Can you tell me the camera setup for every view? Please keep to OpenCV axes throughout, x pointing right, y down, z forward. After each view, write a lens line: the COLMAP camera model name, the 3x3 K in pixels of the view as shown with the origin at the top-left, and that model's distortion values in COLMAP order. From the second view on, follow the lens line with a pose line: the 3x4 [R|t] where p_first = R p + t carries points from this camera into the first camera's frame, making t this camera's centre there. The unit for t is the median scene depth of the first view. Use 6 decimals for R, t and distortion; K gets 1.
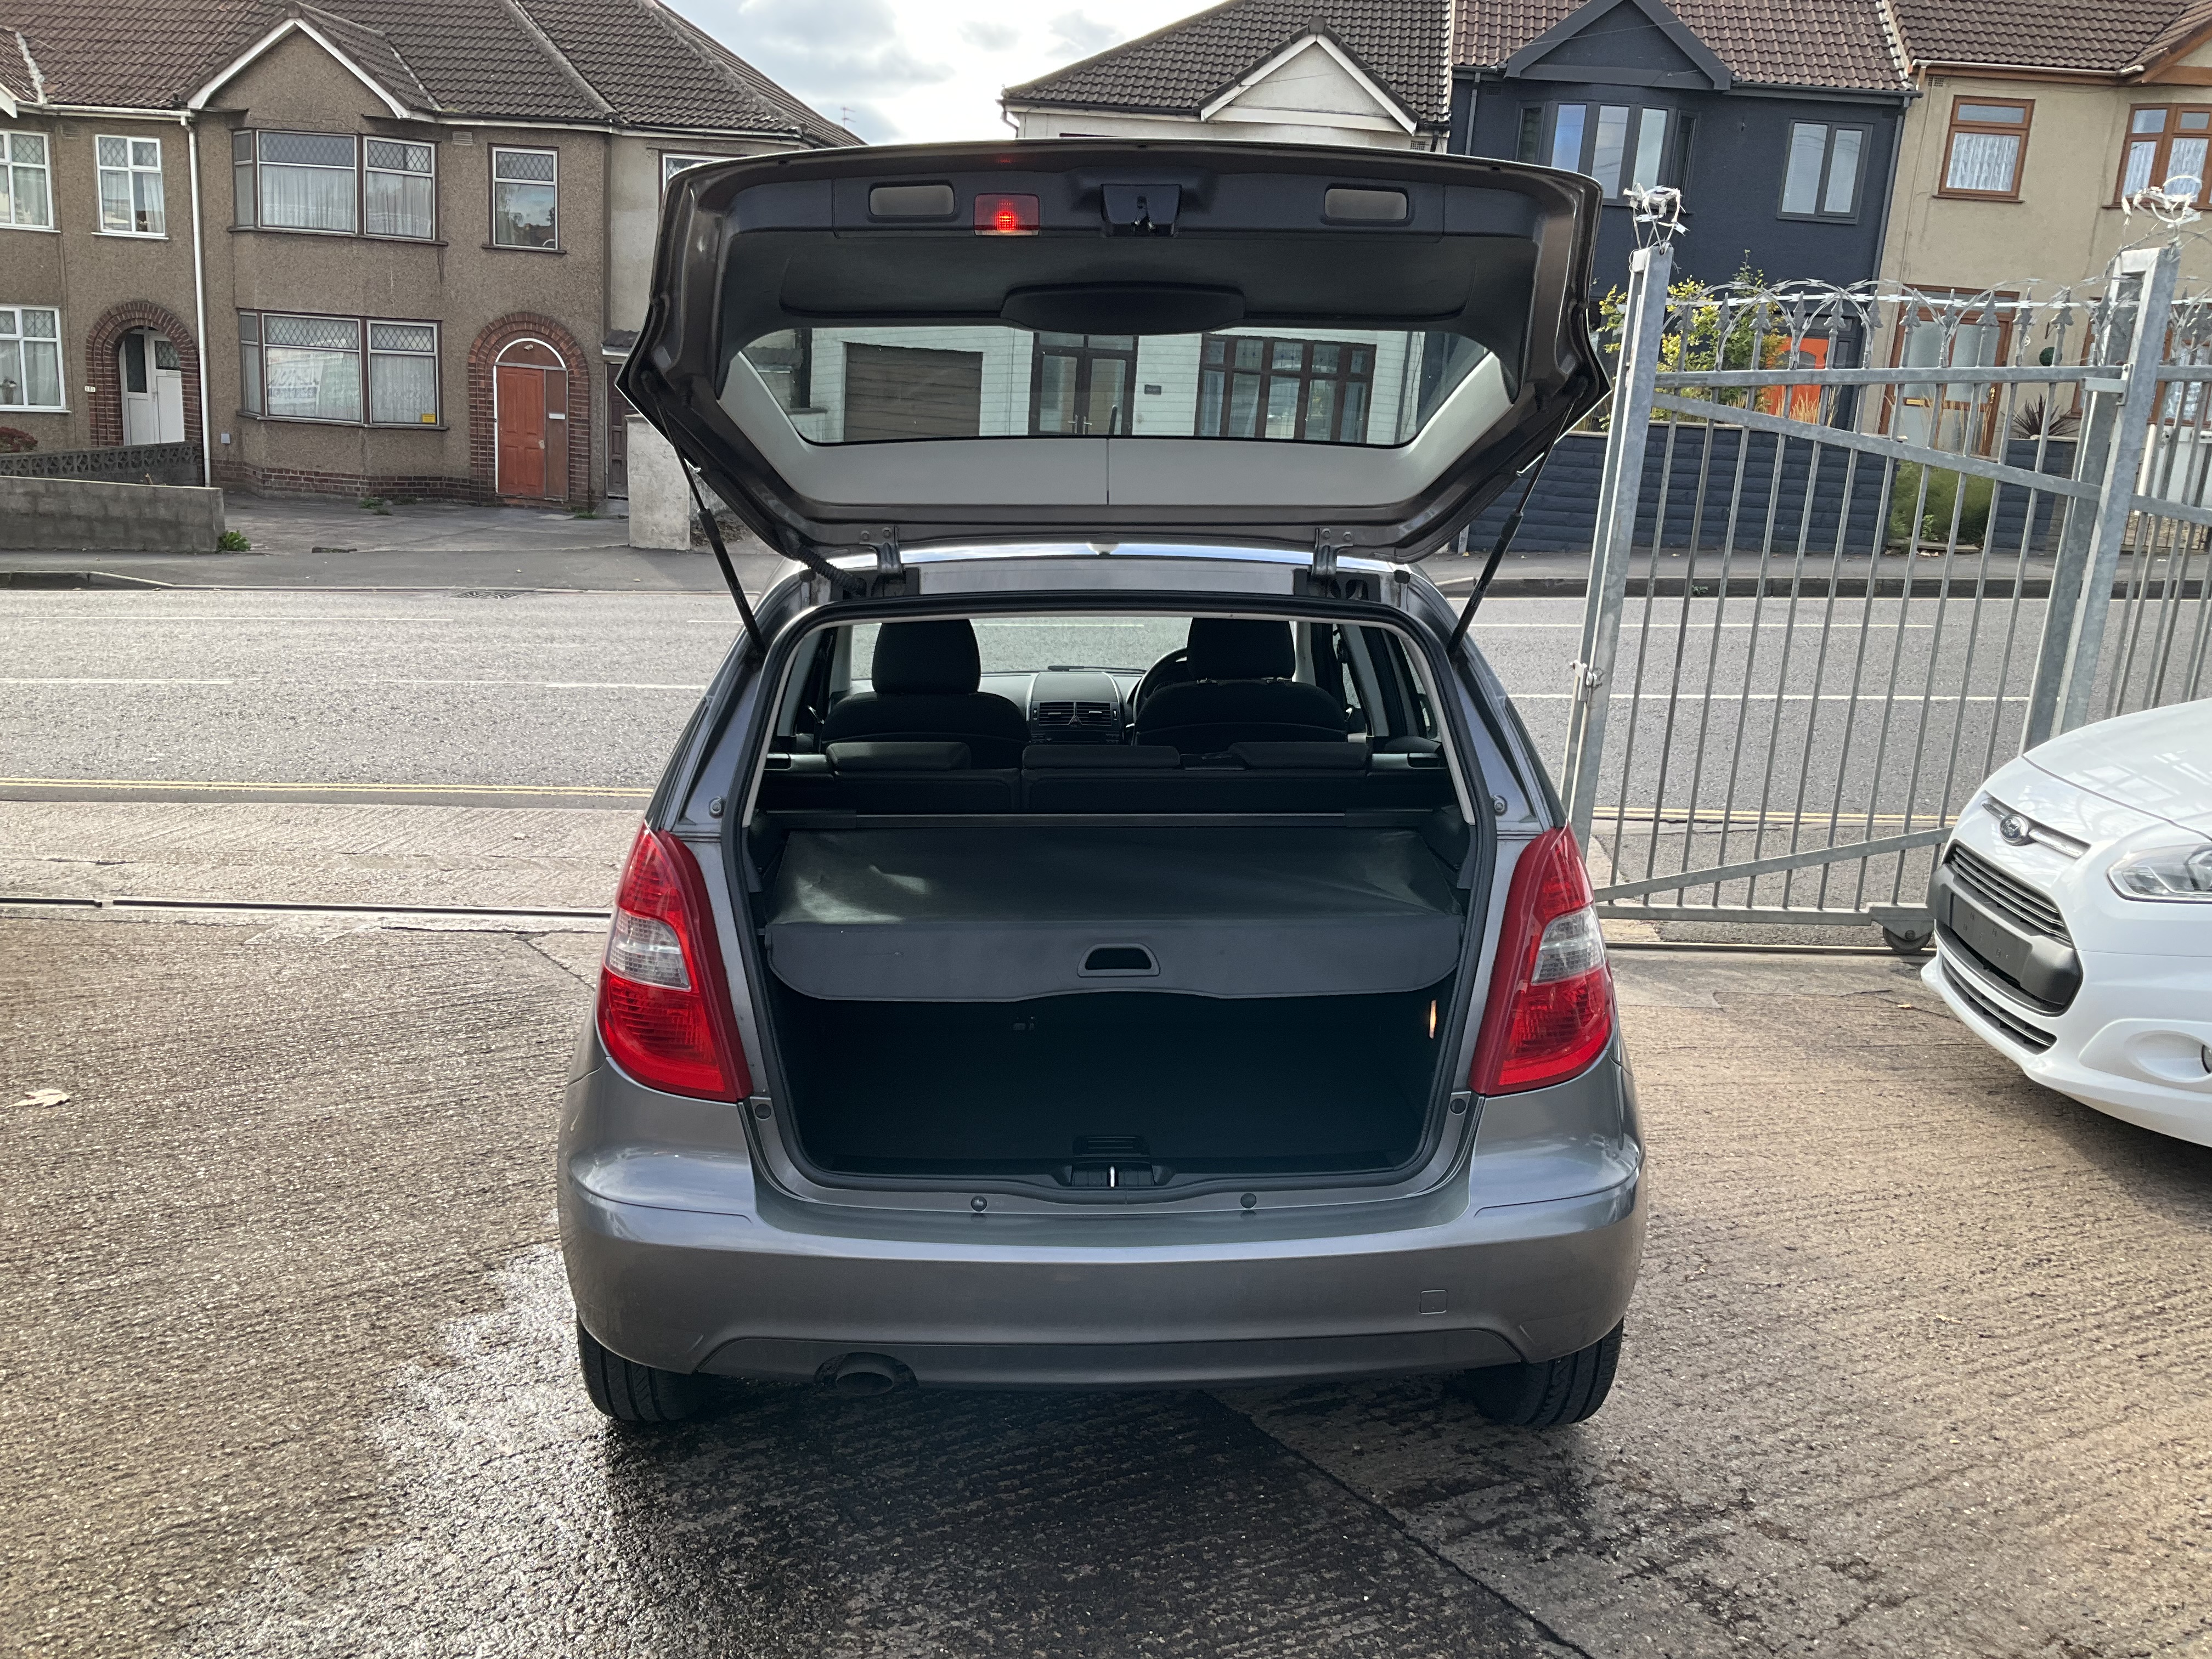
lens RADIAL K [[1882.0, 0, 1085.1], [0, 1882.0, 815.4], [0, 0, 1]] dist [0.036542, -0.056115]
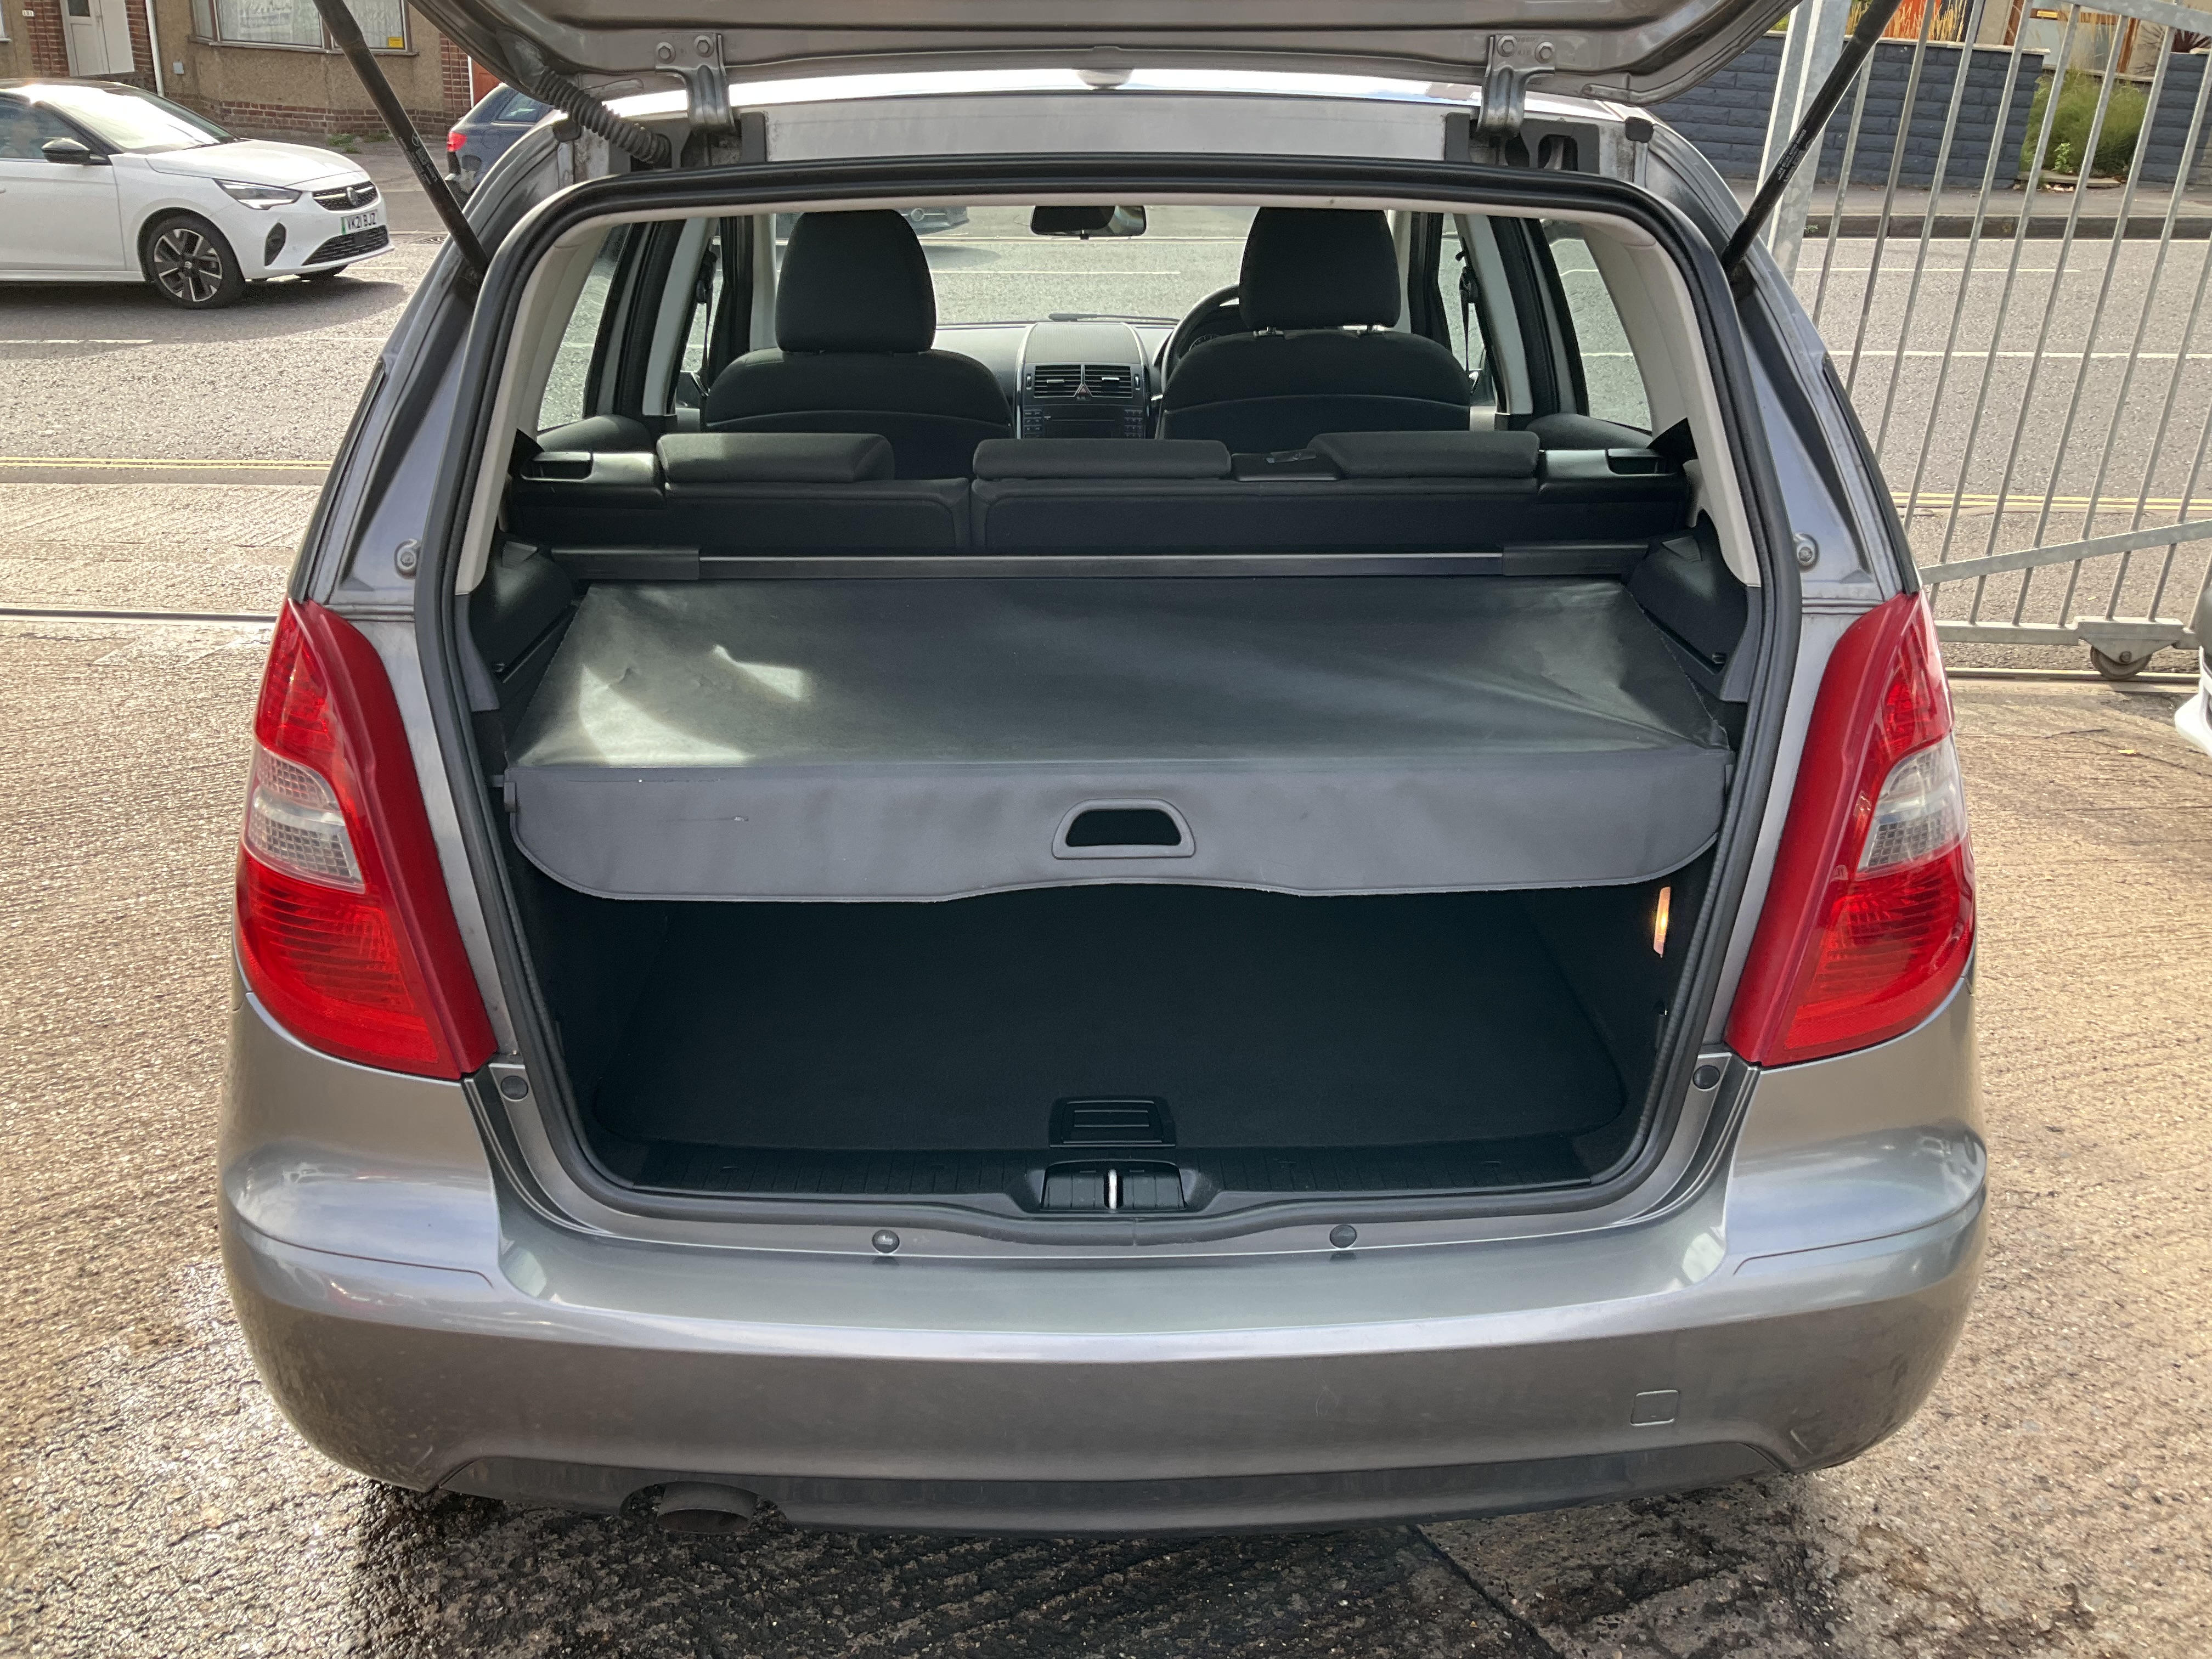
lens RADIAL K [[1882.0, 0, 1094.9], [0, 1882.0, 832.6], [0, 0, 1]] dist [0.036542, -0.056115]
pose [[0.999916, 0.000768, -0.012905, 0.013879], [0.001606, 0.983118, 0.182963, -0.023139], [0.012828, -0.182969, 0.983035, 0.371690]]
